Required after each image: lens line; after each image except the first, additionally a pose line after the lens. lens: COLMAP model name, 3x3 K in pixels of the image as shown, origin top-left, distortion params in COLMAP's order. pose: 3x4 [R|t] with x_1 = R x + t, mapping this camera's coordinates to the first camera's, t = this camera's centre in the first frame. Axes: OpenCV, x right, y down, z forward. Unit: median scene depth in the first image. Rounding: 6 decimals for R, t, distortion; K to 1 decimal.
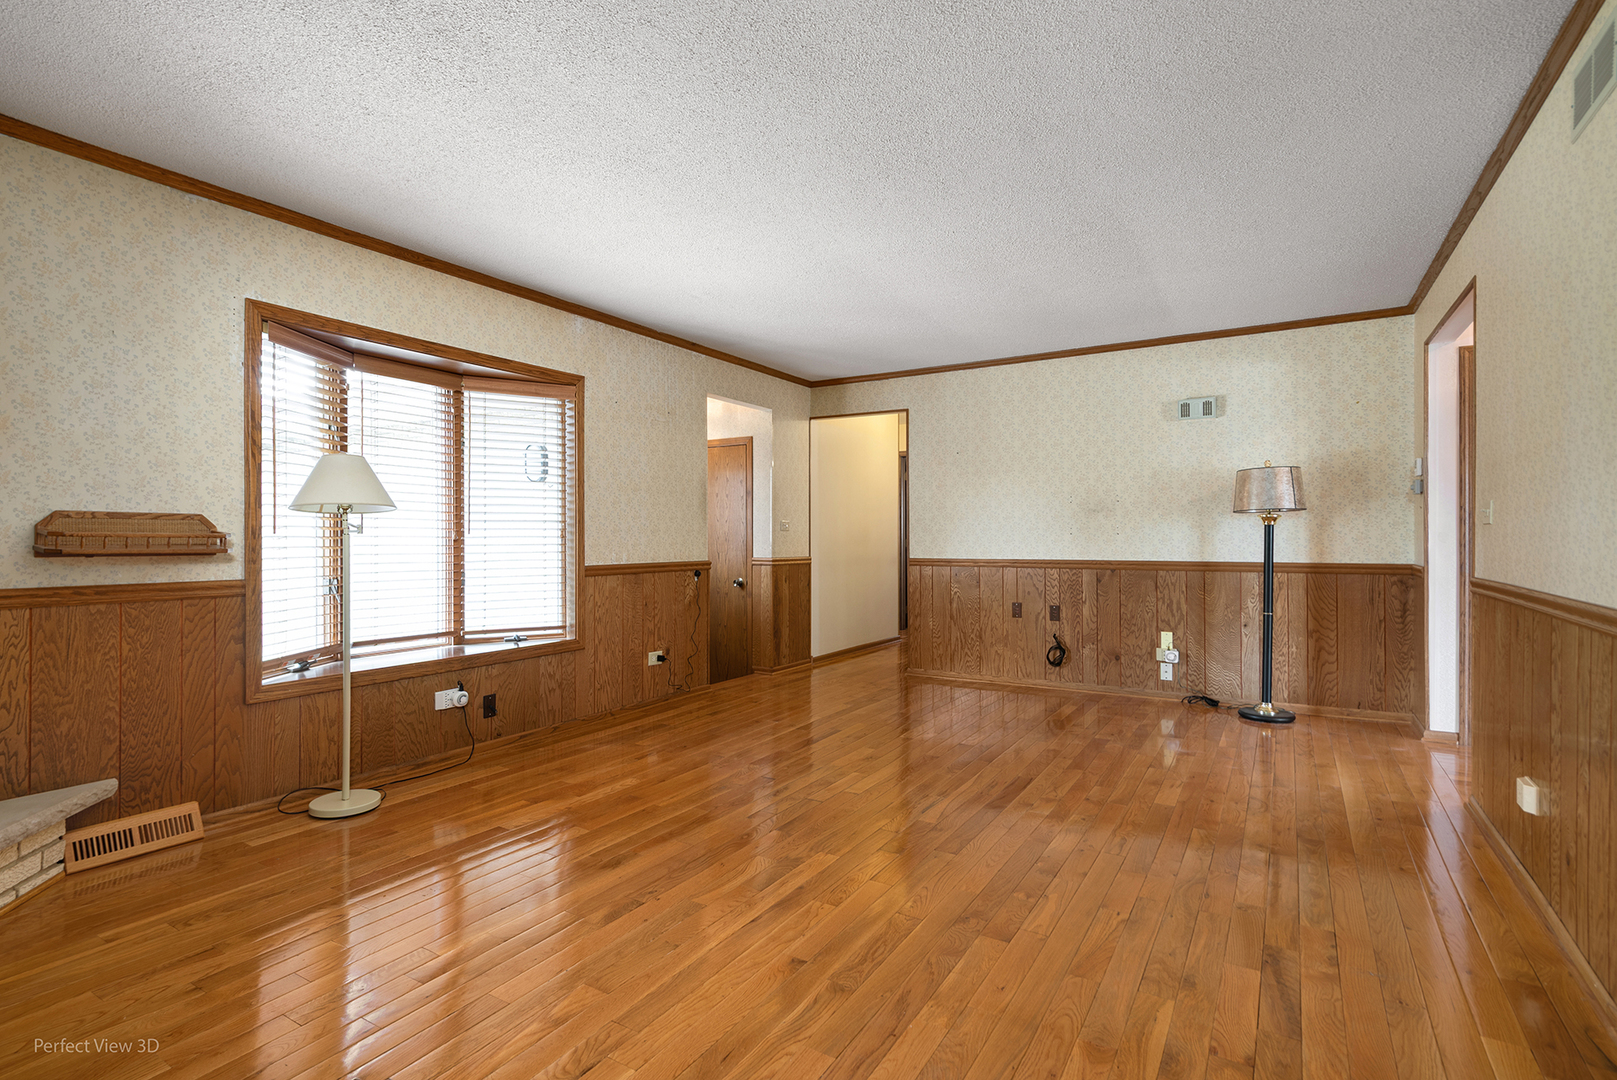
lens RADIAL K [[756.0, 0, 808.5], [0, 756.0, 540.0], [0, 0, 1]] dist [0.017370, -0.000143]
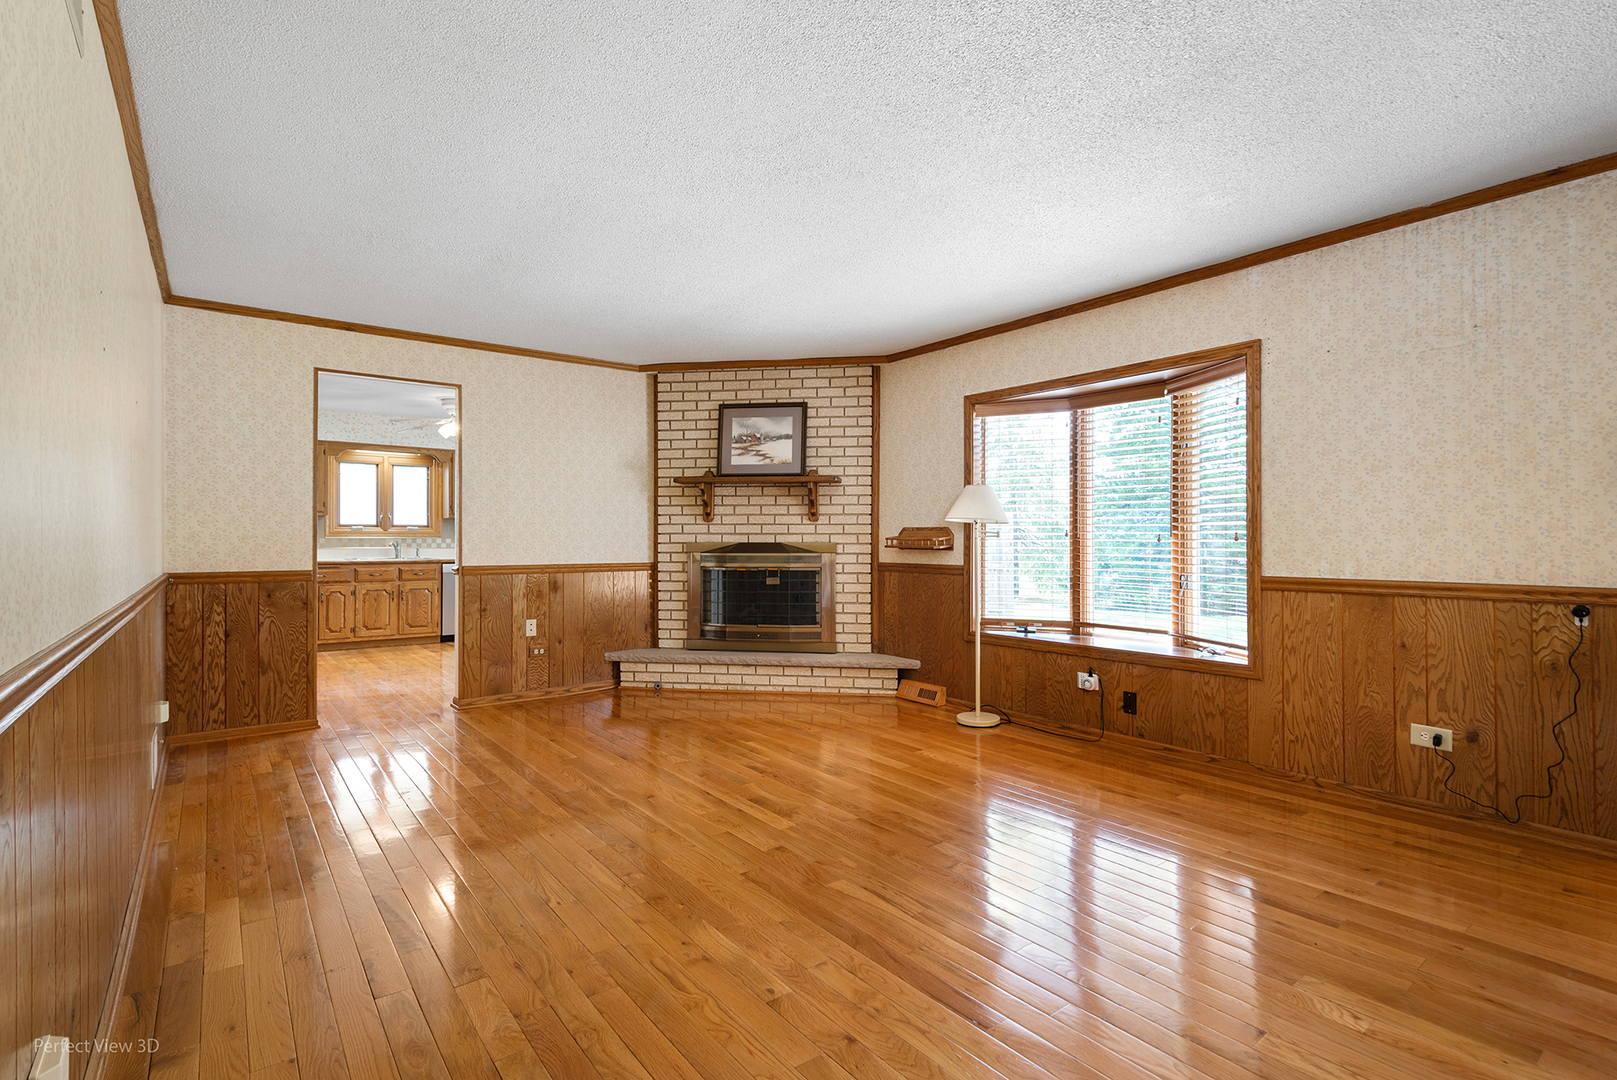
lens RADIAL K [[777.3, 0, 808.5], [0, 777.3, 540.0], [0, 0, 1]] dist [0.002095, 0.000312]
pose [[-0.345894, 0.000298, -0.938274, 0.722011], [-0.004222, 0.999989, 0.001874, -0.003620], [0.938264, 0.004609, -0.345889, 0.947235]]
